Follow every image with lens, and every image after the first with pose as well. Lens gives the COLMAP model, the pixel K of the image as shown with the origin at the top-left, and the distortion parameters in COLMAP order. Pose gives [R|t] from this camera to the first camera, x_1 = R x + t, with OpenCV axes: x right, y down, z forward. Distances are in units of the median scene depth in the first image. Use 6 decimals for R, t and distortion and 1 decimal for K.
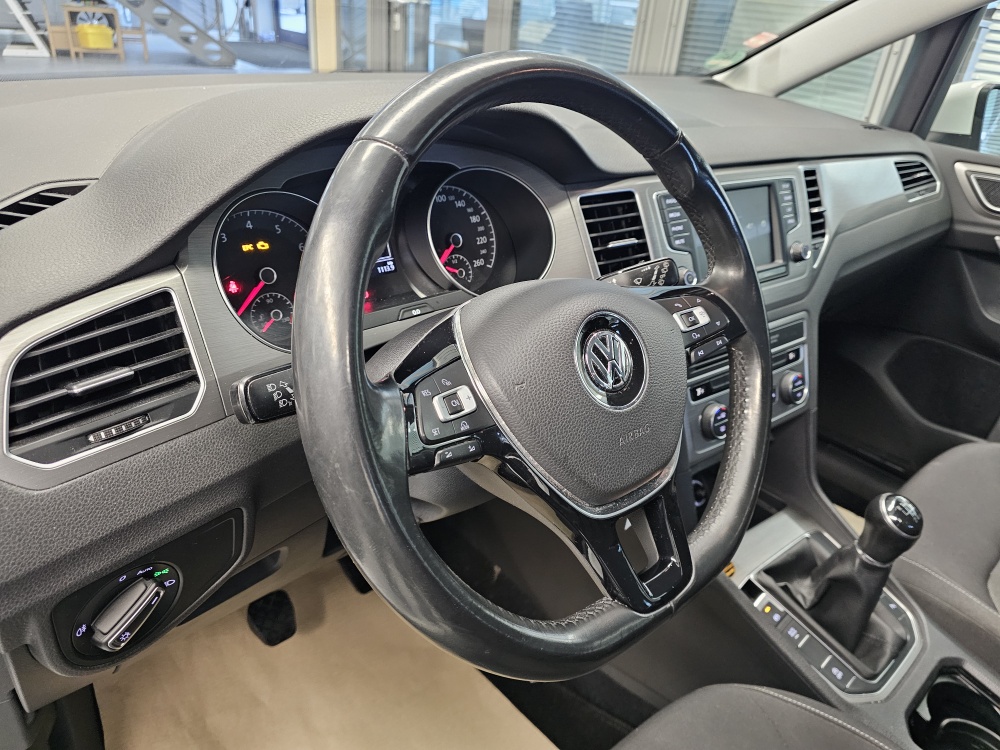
lens RADIAL K [[683.5, 0, 508.3], [0, 683.5, 363.4], [0, 0, 1]] dist [0.047836, -0.045699]
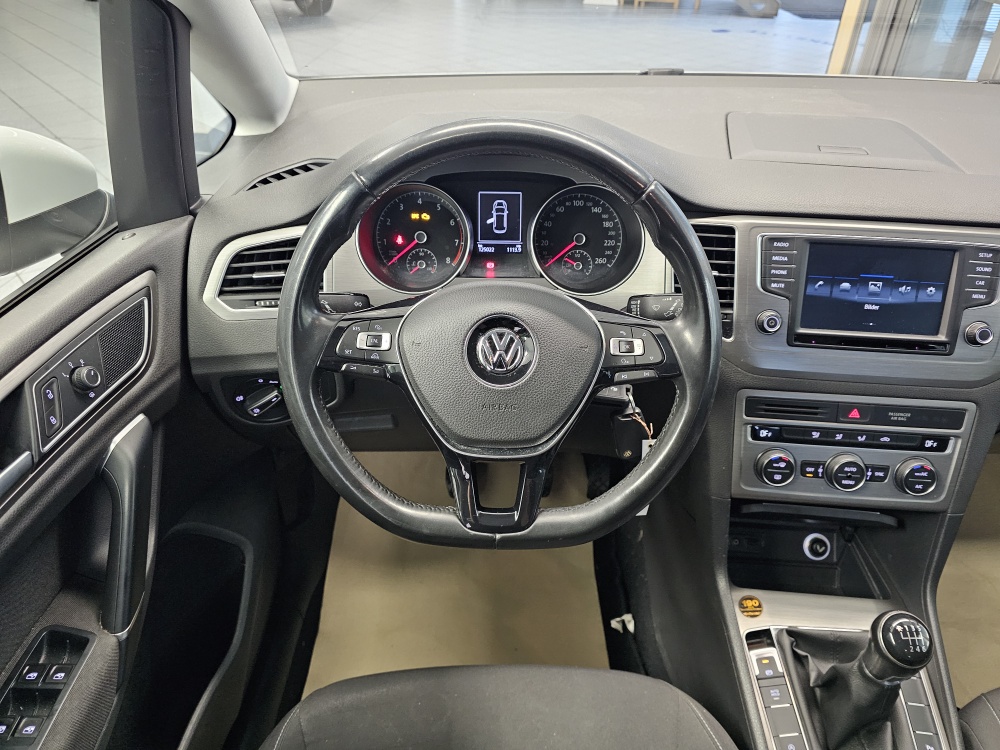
lens RADIAL K [[679.3, 0, 500.0], [0, 679.3, 375.0], [0, 0, 1]] dist [0.036897, -0.036862]
pose [[0.745789, 0.322733, -0.582789, 0.574326], [-0.271451, 0.946119, 0.176562, -0.118908], [0.608369, 0.026521, 0.793211, -0.044750]]
